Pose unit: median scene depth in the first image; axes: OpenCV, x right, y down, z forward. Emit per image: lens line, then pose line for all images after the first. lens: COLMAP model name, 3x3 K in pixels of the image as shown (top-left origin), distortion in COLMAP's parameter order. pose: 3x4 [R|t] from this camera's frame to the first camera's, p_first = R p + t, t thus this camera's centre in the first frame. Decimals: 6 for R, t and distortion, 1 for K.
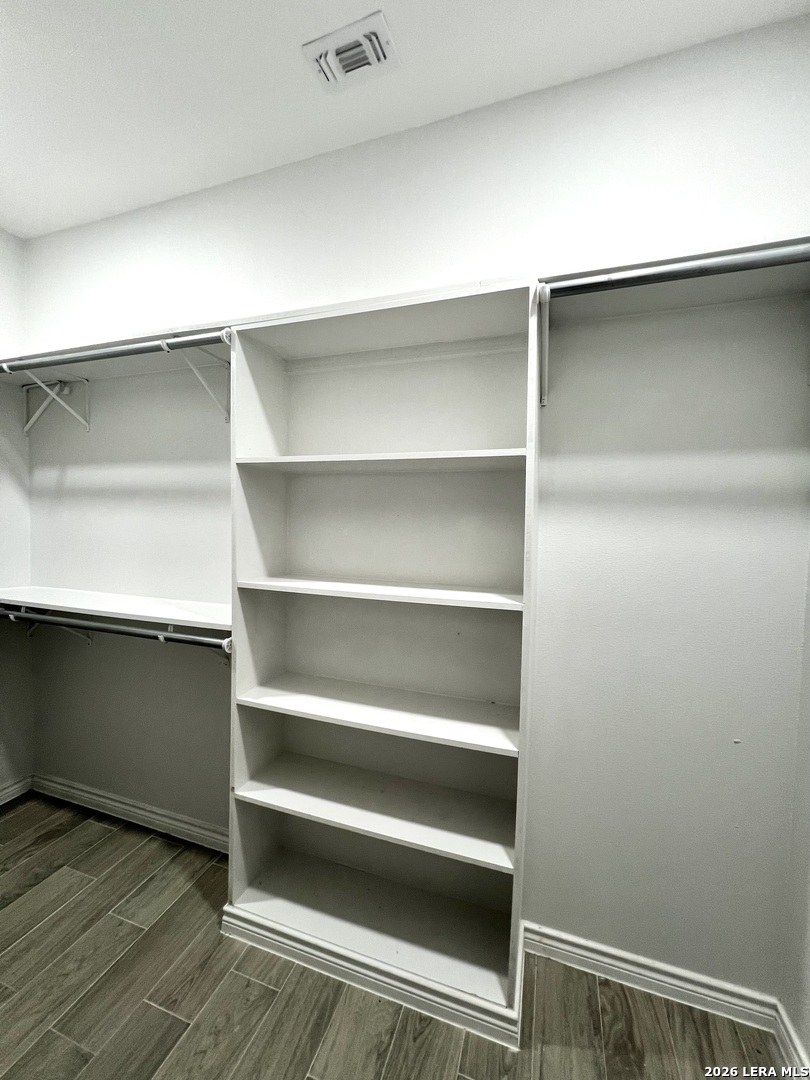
lens RADIAL K [[432.6, 0, 405.0], [0, 432.6, 540.0], [0, 0, 1]] dist [-0.000769, 0.000140]
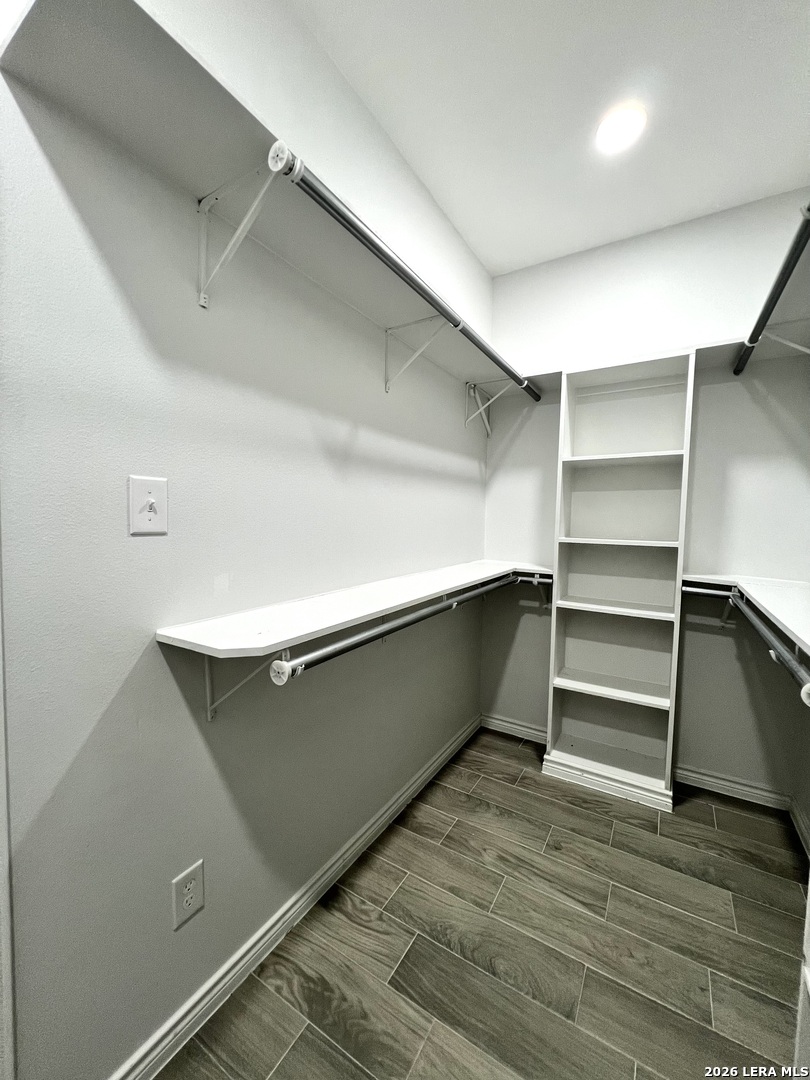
lens RADIAL K [[432.6, 0, 405.0], [0, 432.6, 540.0], [0, 0, 1]] dist [-0.000769, 0.000140]
pose [[-0.209771, 0.034967, -0.977125, 0.225603], [-0.068868, 0.996350, 0.050440, 0.045617], [0.975322, 0.077874, -0.206597, 0.562973]]
